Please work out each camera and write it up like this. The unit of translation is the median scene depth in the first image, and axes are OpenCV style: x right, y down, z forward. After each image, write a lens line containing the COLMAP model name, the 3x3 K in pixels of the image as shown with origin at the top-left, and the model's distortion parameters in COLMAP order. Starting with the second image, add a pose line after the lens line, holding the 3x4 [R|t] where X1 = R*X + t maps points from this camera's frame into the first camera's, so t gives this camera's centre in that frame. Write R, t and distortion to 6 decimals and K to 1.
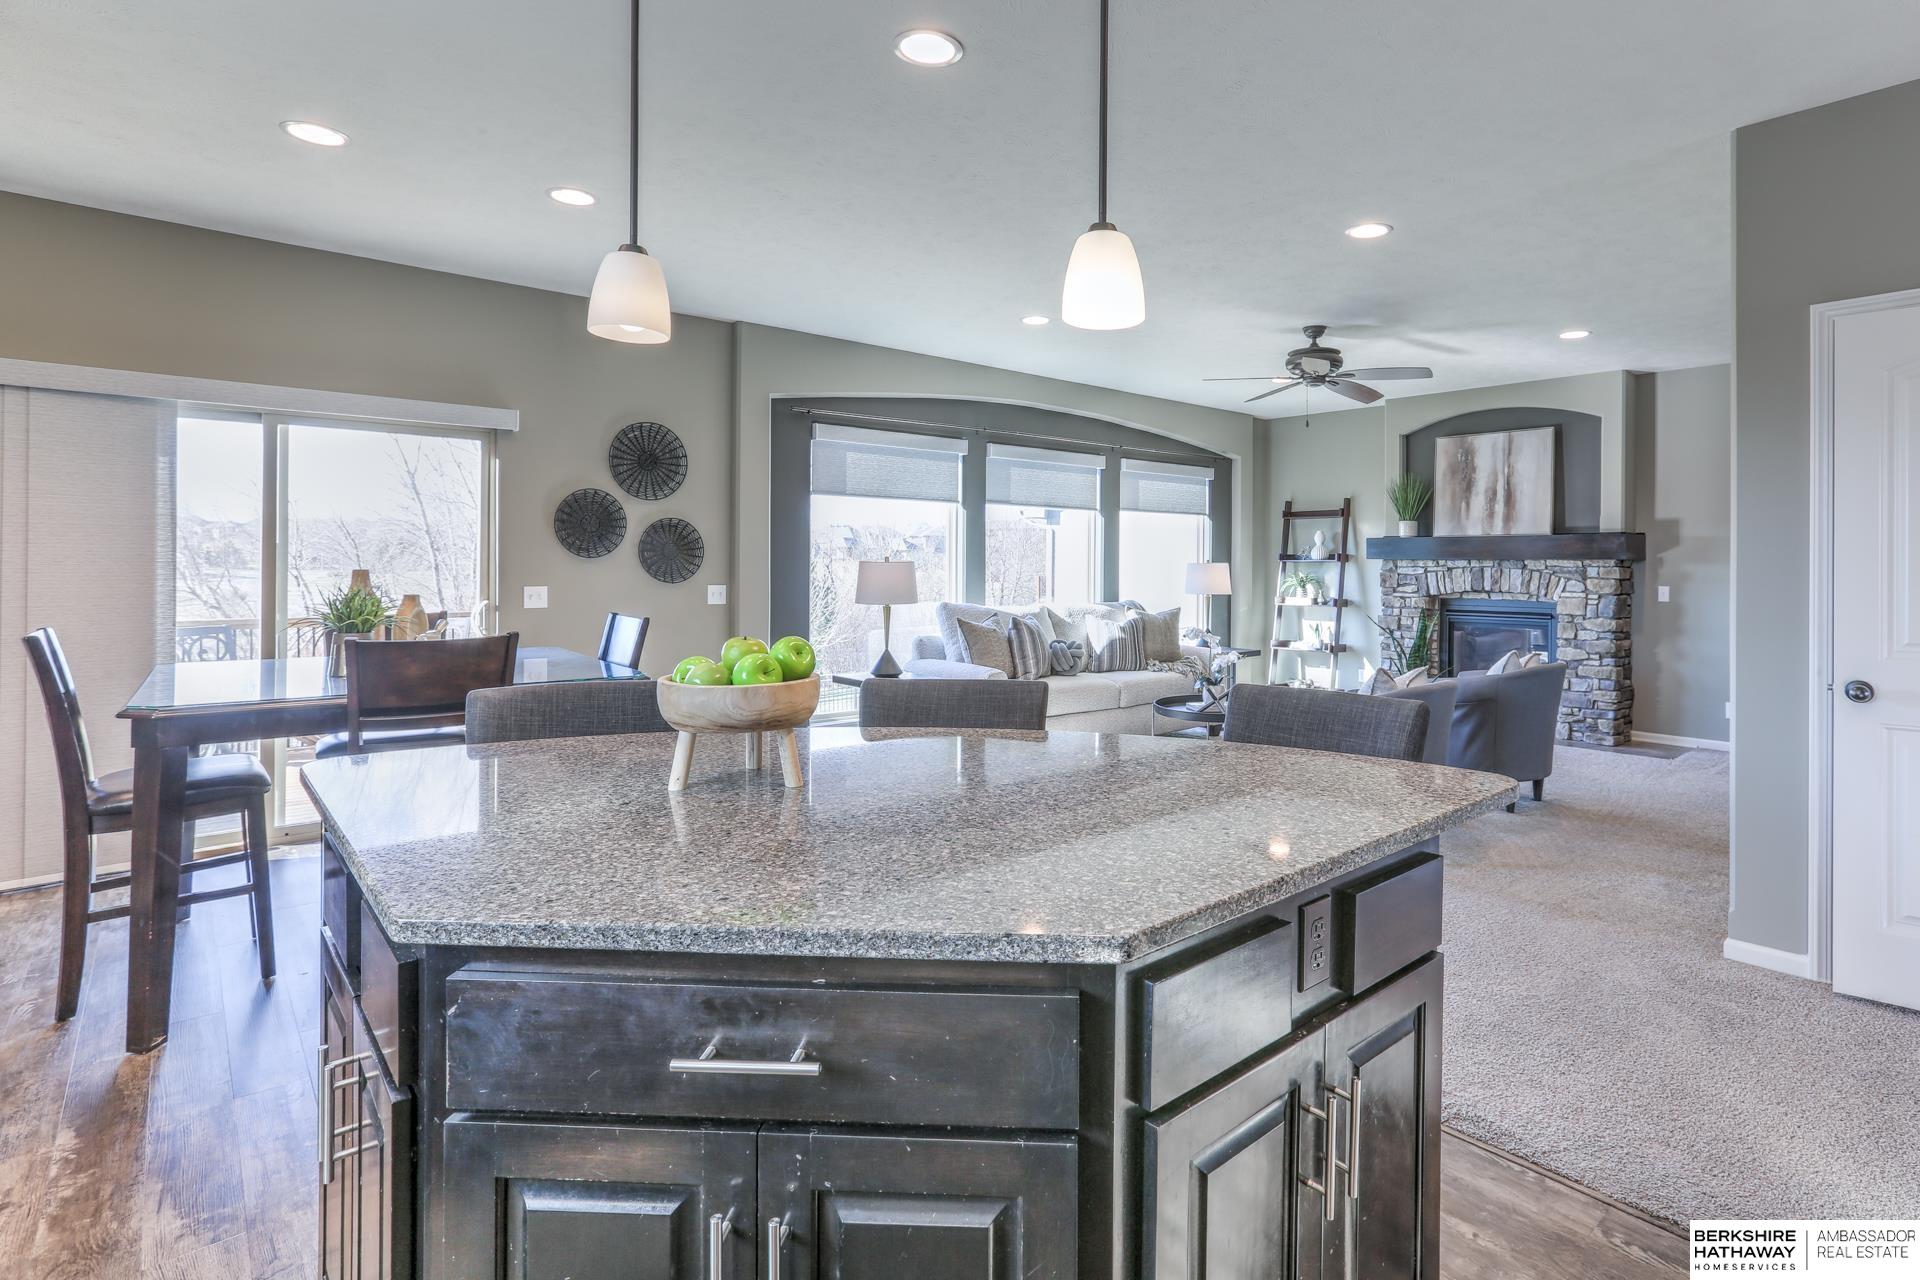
lens RADIAL K [[953.5, 0, 1068.2], [0, 953.5, 555.8], [0, 0, 1]] dist [-0.024285, 0.000214]
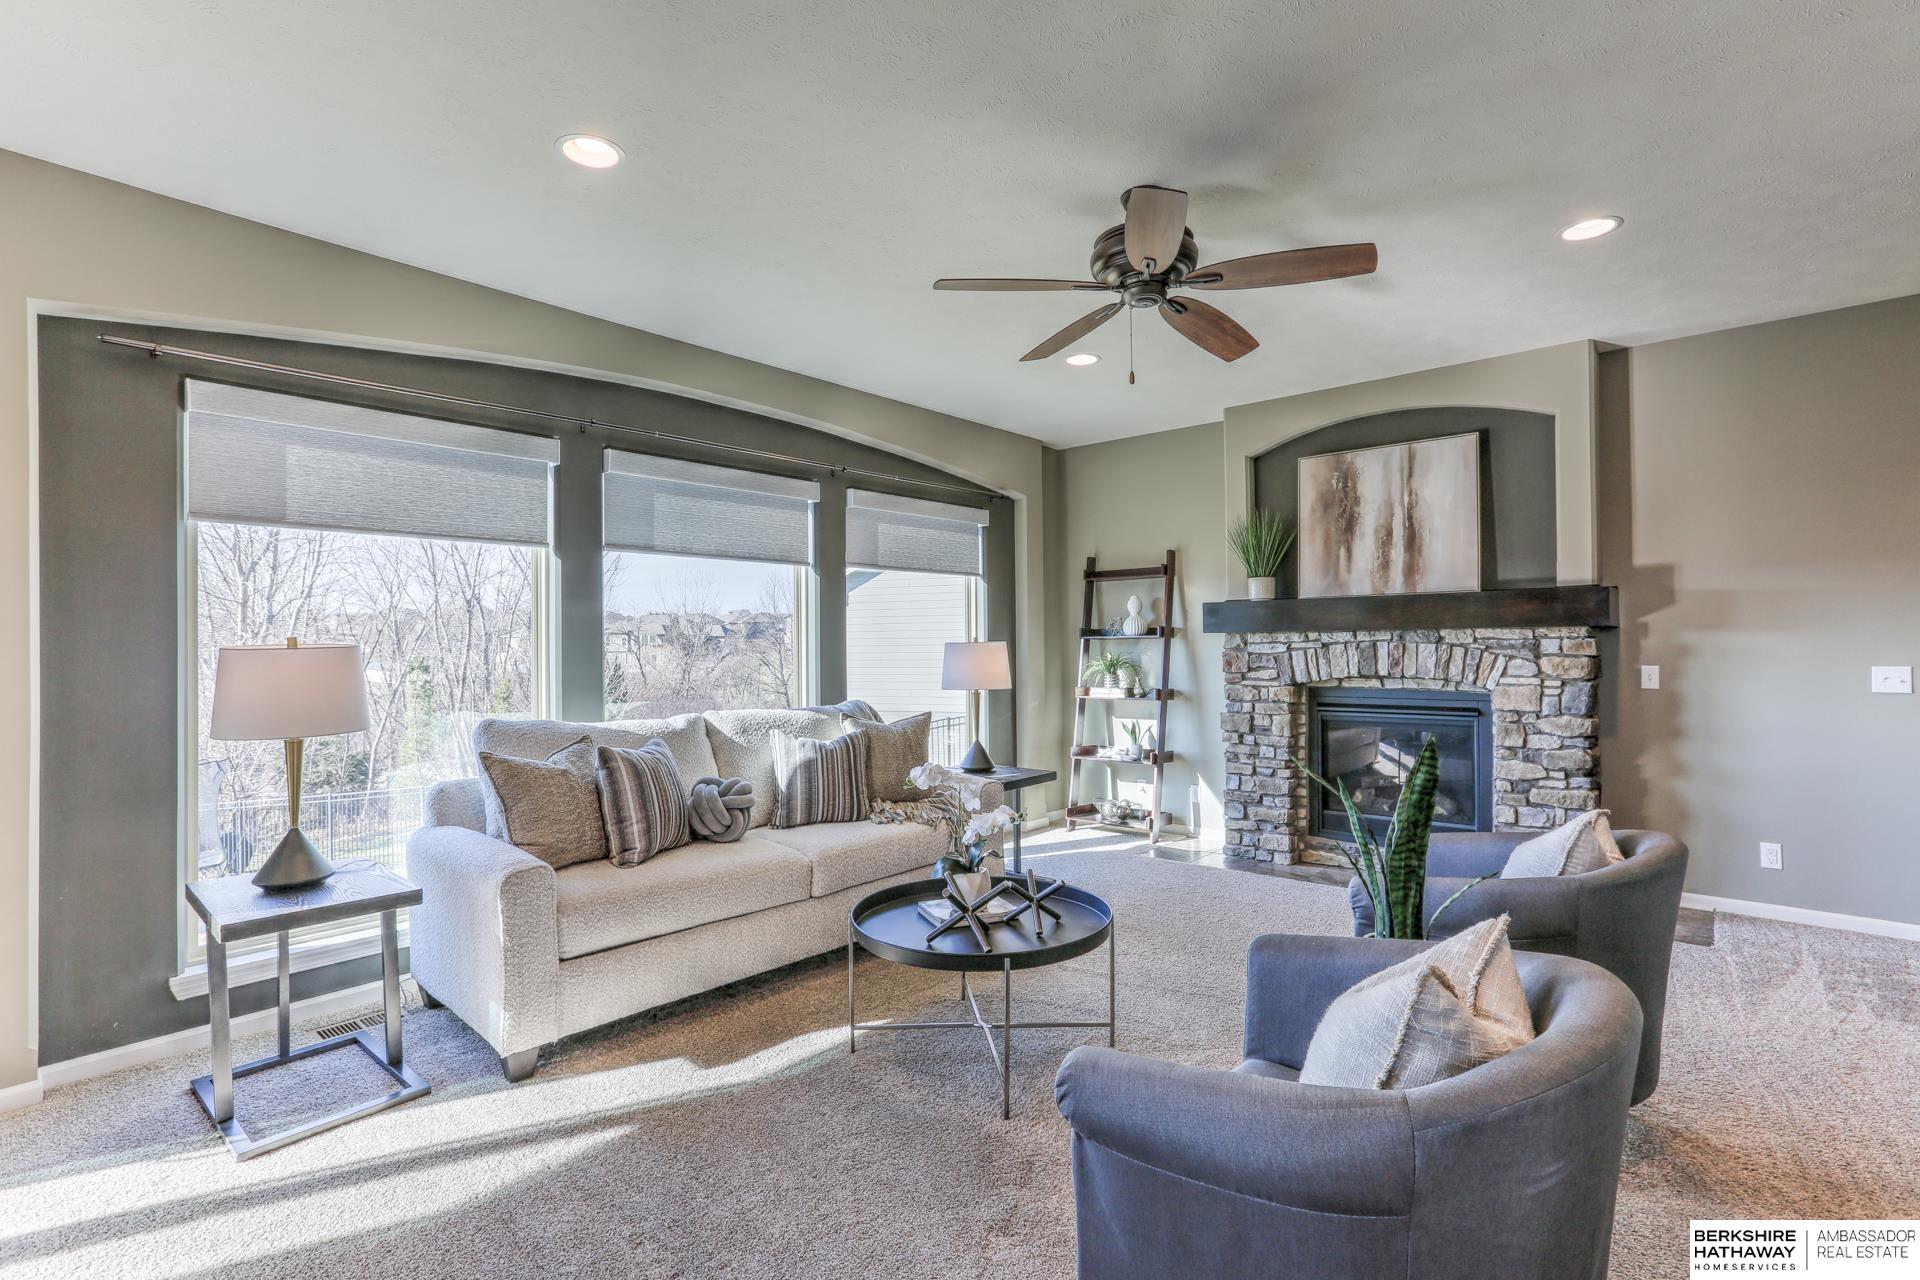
lens RADIAL K [[870.4, 0, 960.0], [0, 870.4, 640.0], [0, 0, 1]] dist [-0.050298, 0.021844]
pose [[0.996218, -0.015952, 0.085418, 0.084804], [0.015815, 0.999872, 0.002285, 0.004642], [-0.085443, -0.000926, 0.996343, 0.401821]]
